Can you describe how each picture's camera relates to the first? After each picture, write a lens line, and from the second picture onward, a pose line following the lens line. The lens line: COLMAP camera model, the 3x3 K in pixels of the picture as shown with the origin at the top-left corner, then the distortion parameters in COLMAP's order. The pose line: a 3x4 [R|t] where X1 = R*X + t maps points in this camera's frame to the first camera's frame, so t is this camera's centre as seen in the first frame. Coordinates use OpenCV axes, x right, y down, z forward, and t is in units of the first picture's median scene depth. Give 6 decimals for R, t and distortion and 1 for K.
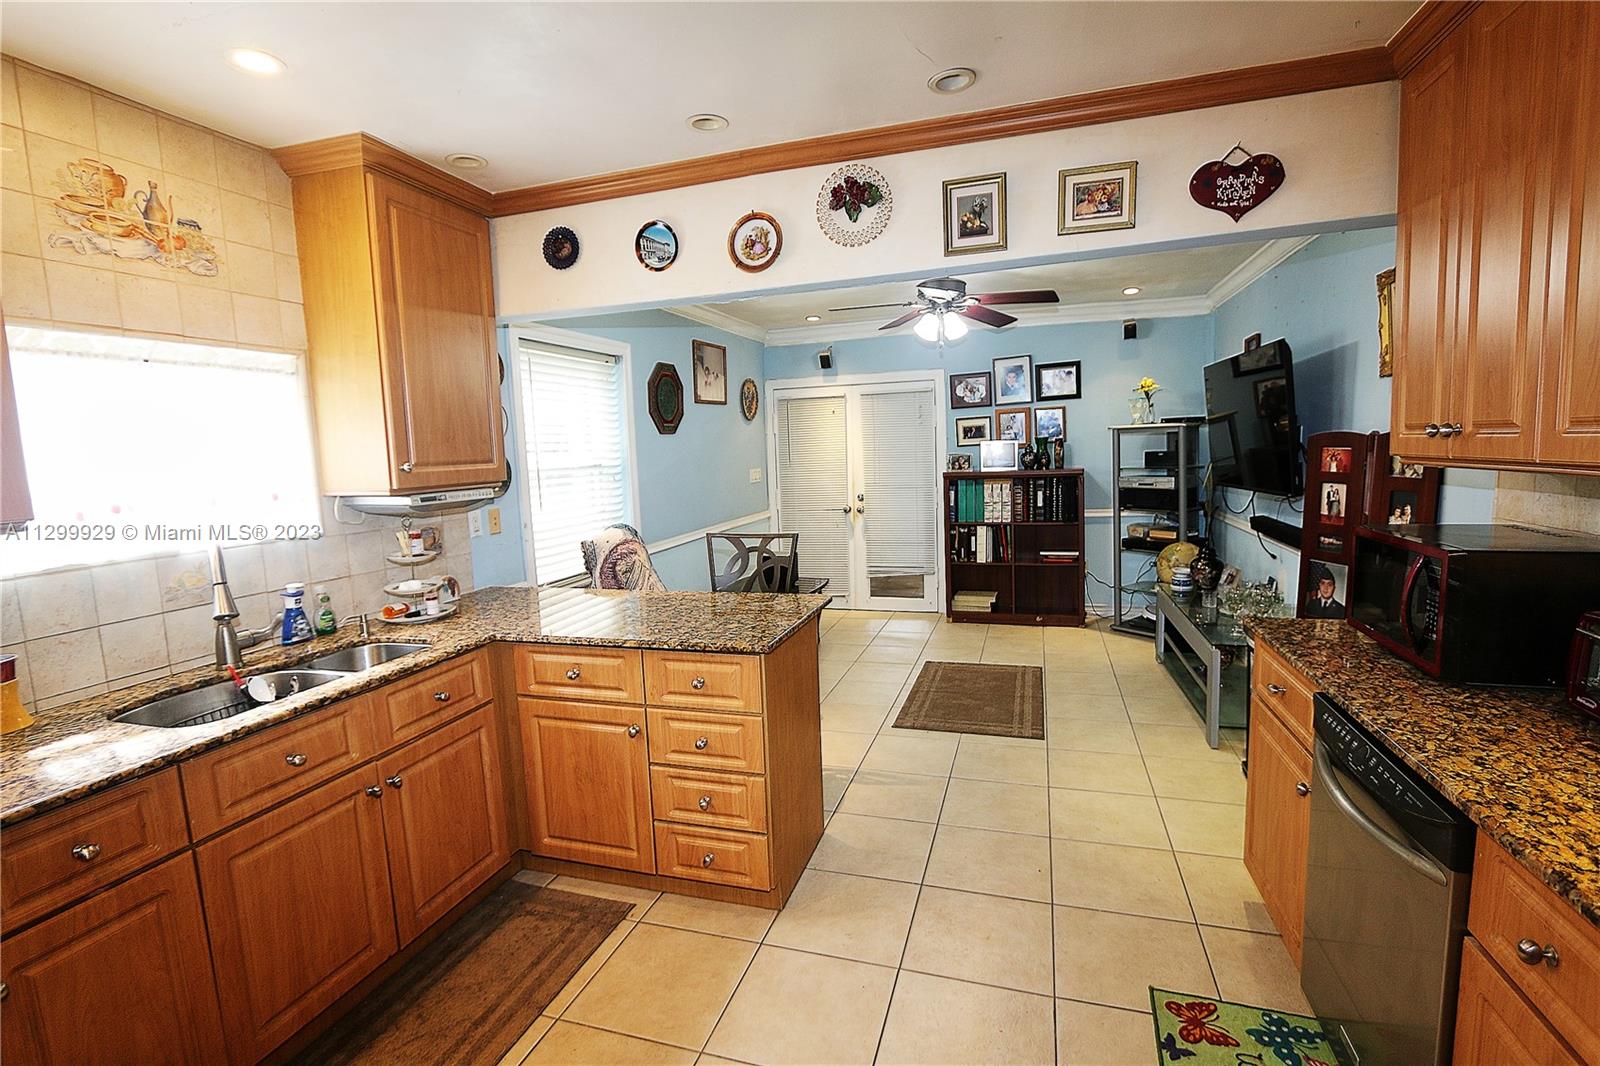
lens RADIAL K [[734.0, 0, 804.7], [0, 734.0, 534.6], [0, 0, 1]] dist [-0.021563, 0.003500]
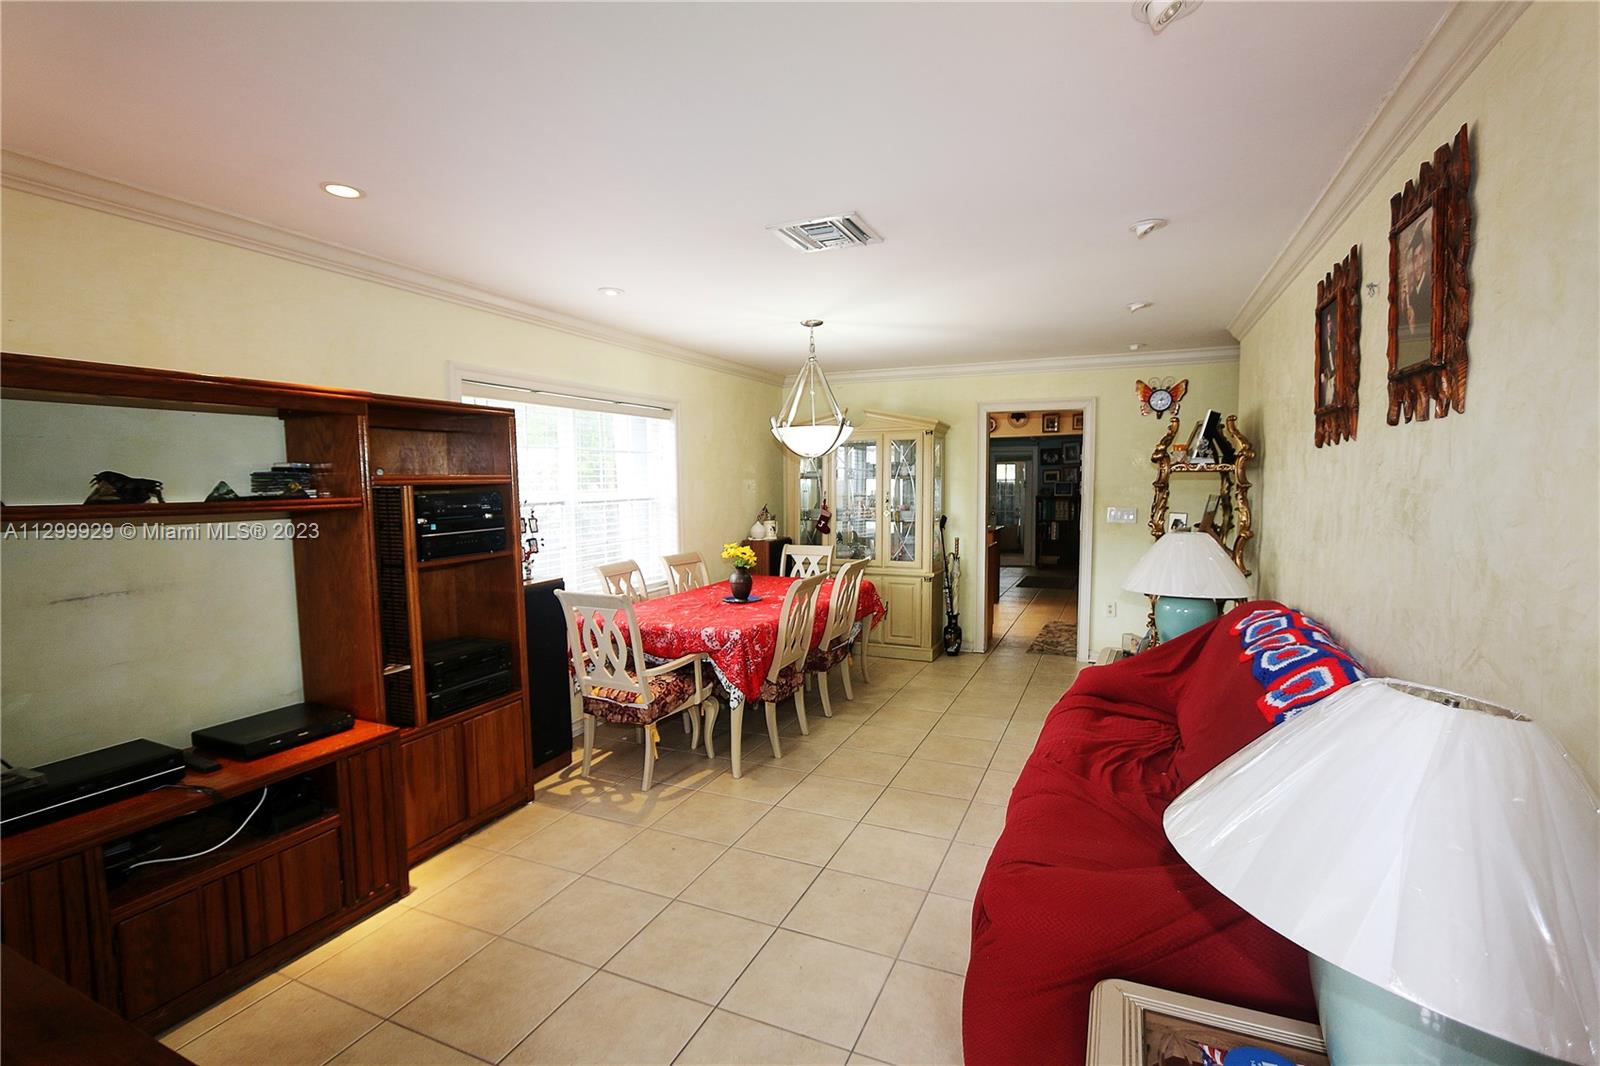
lens RADIAL K [[734.0, 0, 804.8], [0, 734.0, 535.9], [0, 0, 1]] dist [-0.021563, 0.003500]
pose [[0.993990, 0.037214, -0.102954, -0.293095], [-0.041752, 0.998233, -0.042279, 0.172950], [0.101199, 0.046323, 0.993787, -1.353435]]
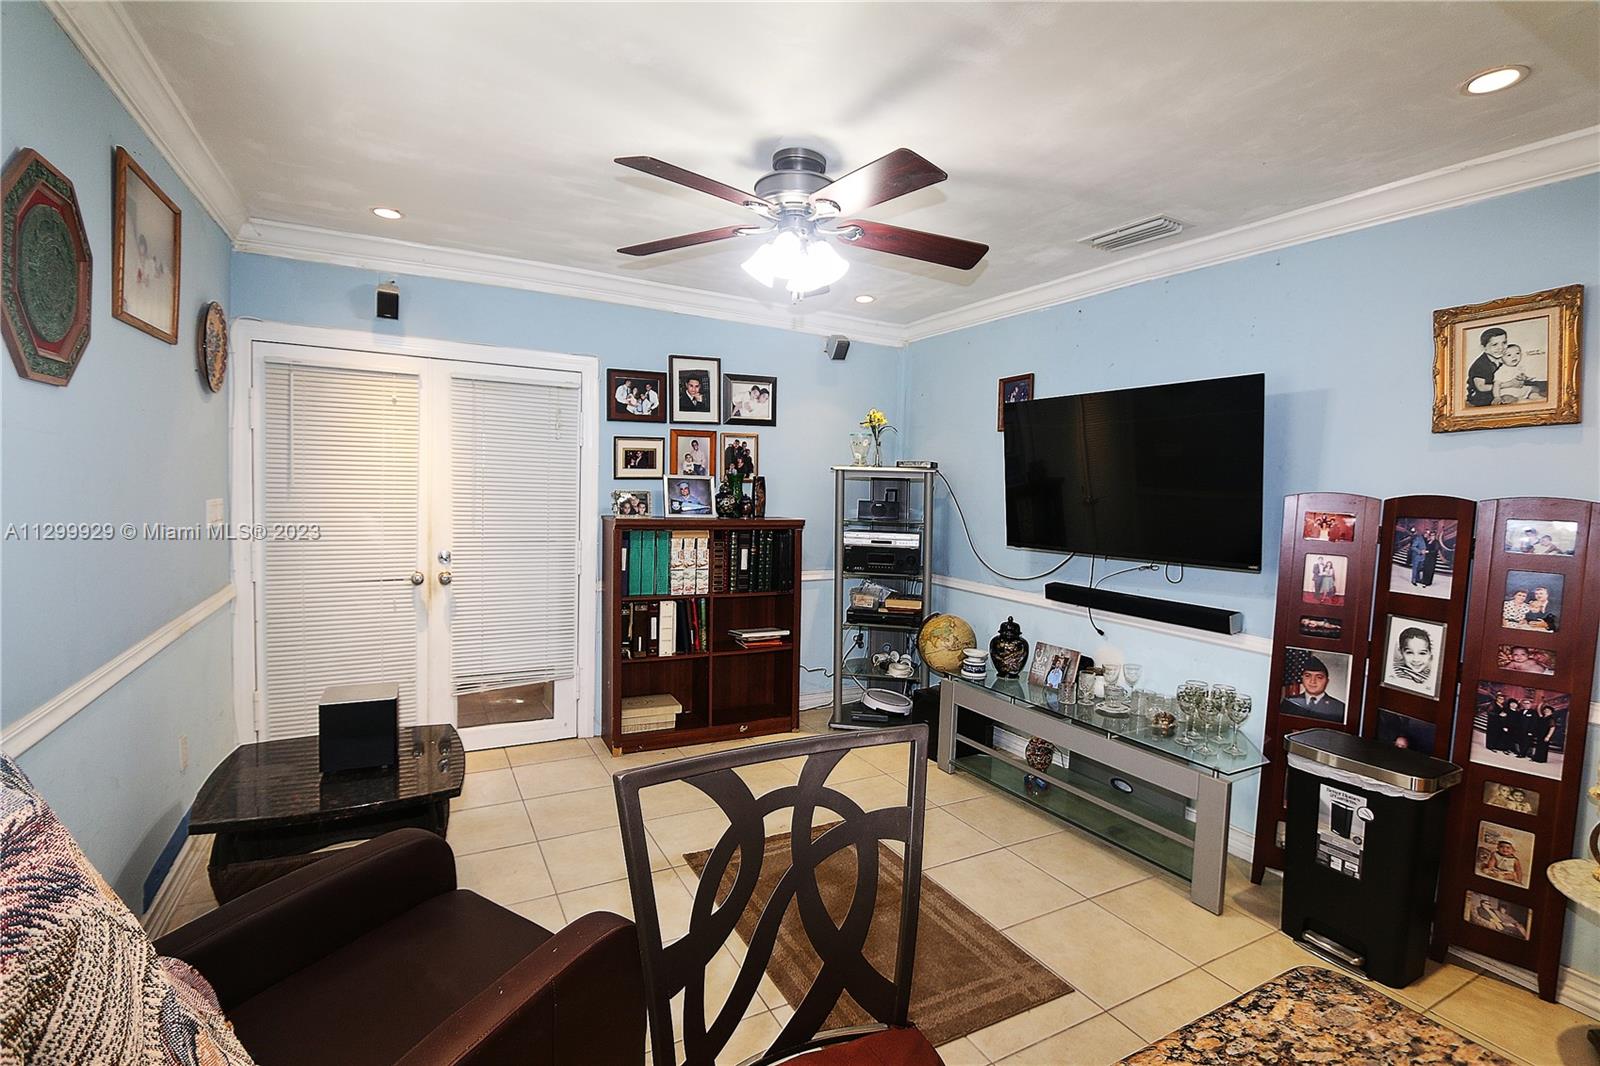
lens RADIAL K [[734.0, 0, 801.3], [0, 734.0, 533.9], [0, 0, 1]] dist [-0.021563, 0.003500]
pose [[0.696495, 0.013697, 0.717431, -0.177303], [0.027572, 0.998569, -0.045831, -0.045485], [-0.717032, 0.051702, 0.695121, 0.531686]]
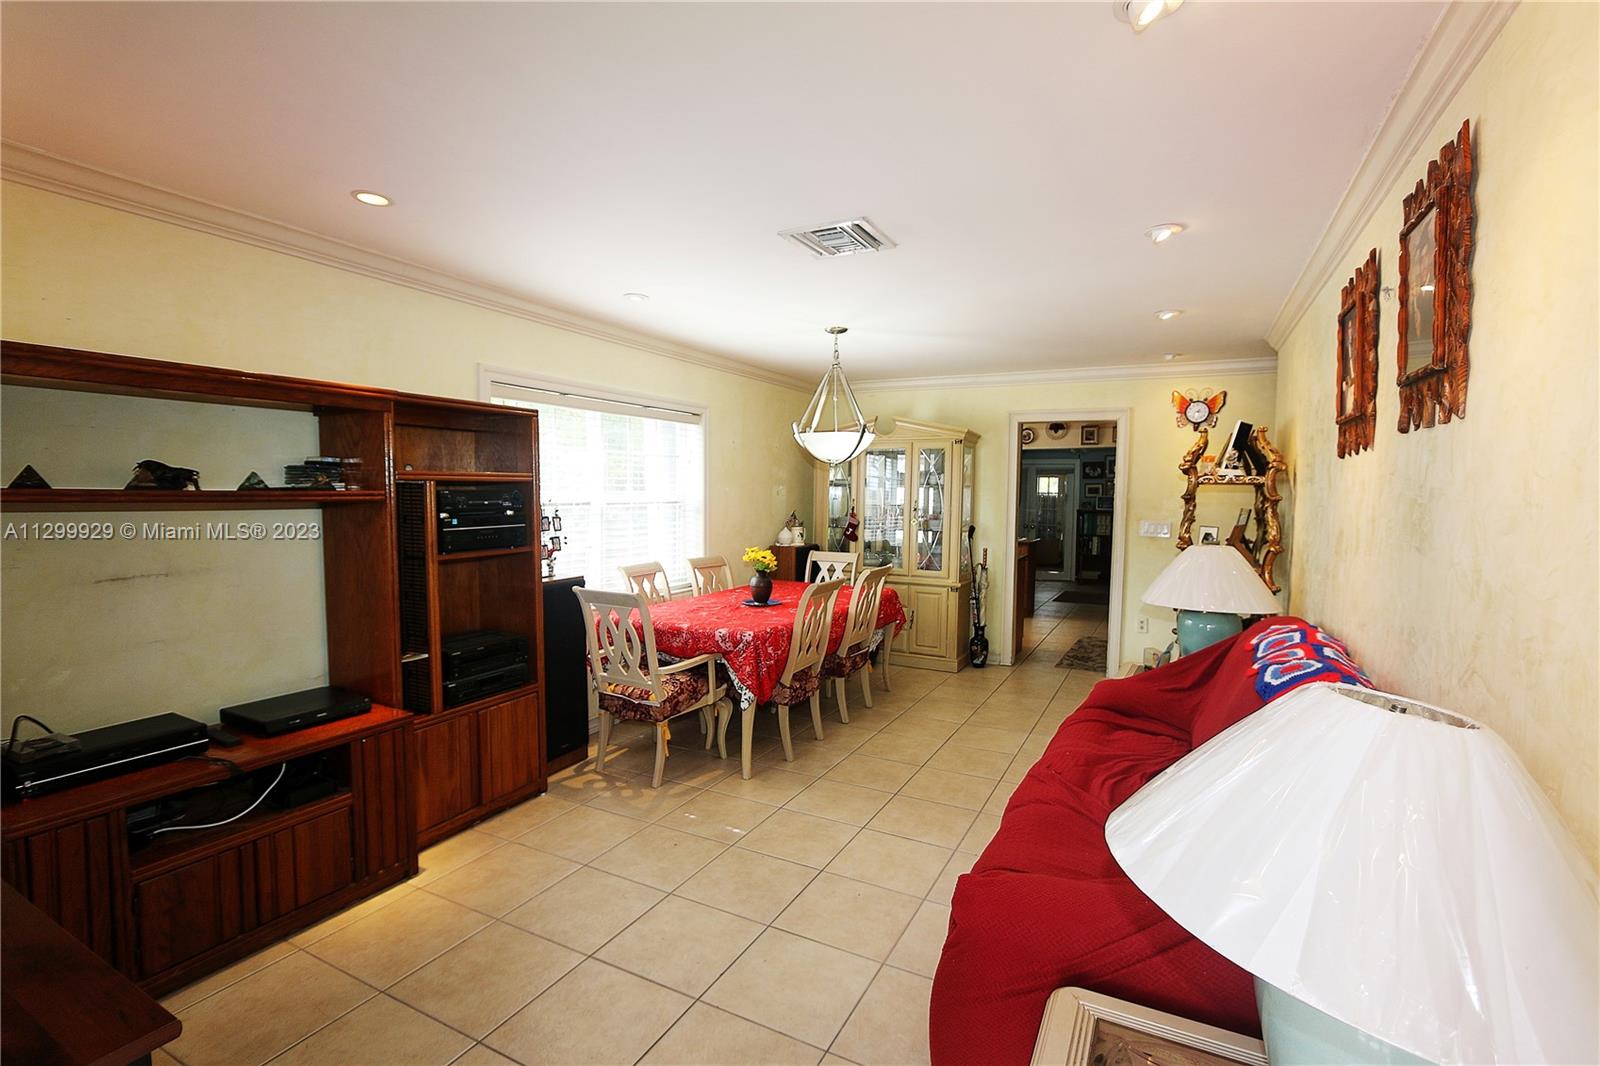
lens RADIAL K [[734.0, 0, 804.7], [0, 734.0, 536.1], [0, 0, 1]] dist [-0.021563, 0.003500]
pose [[0.984634, 0.058299, -0.164614, -0.261356], [-0.067869, 0.996279, -0.053122, 0.178141], [0.160904, 0.063478, 0.984927, -1.353362]]
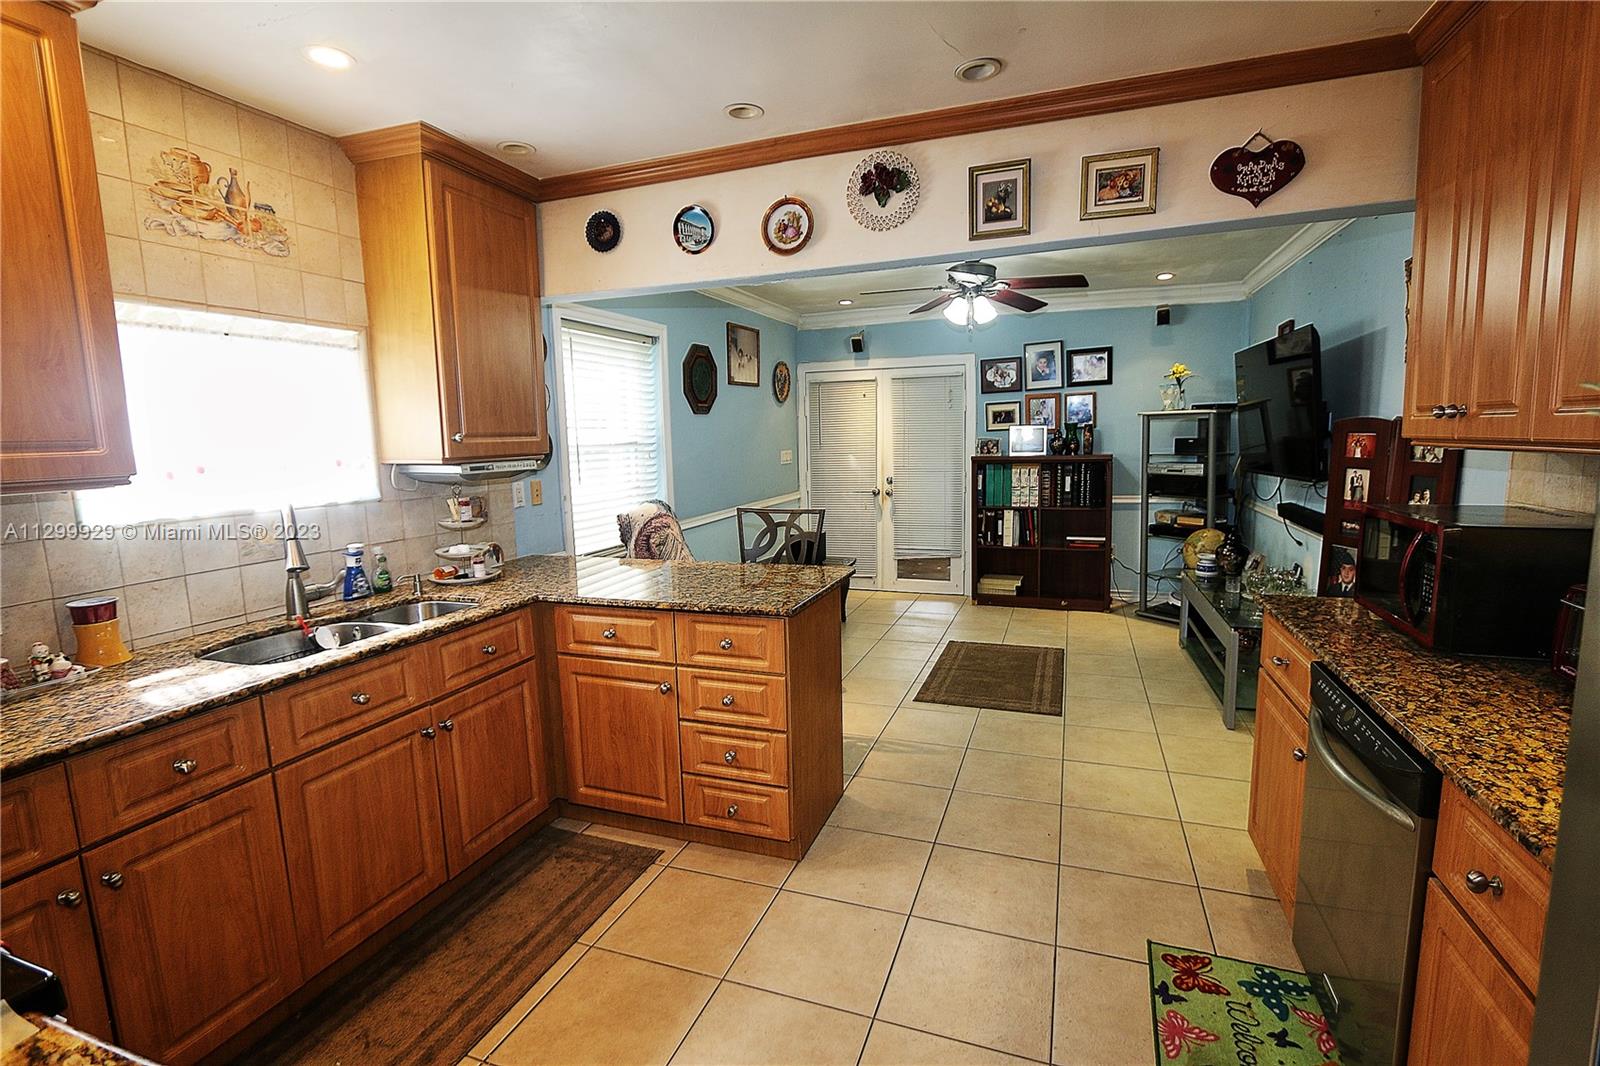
lens RADIAL K [[734.0, 0, 804.7], [0, 734.0, 534.8], [0, 0, 1]] dist [-0.021563, 0.003500]
pose [[0.998914, 0.019424, -0.042352, 0.004818], [-0.018637, 0.999647, 0.018911, 0.009933], [0.042705, -0.018101, 0.998924, -0.024238]]
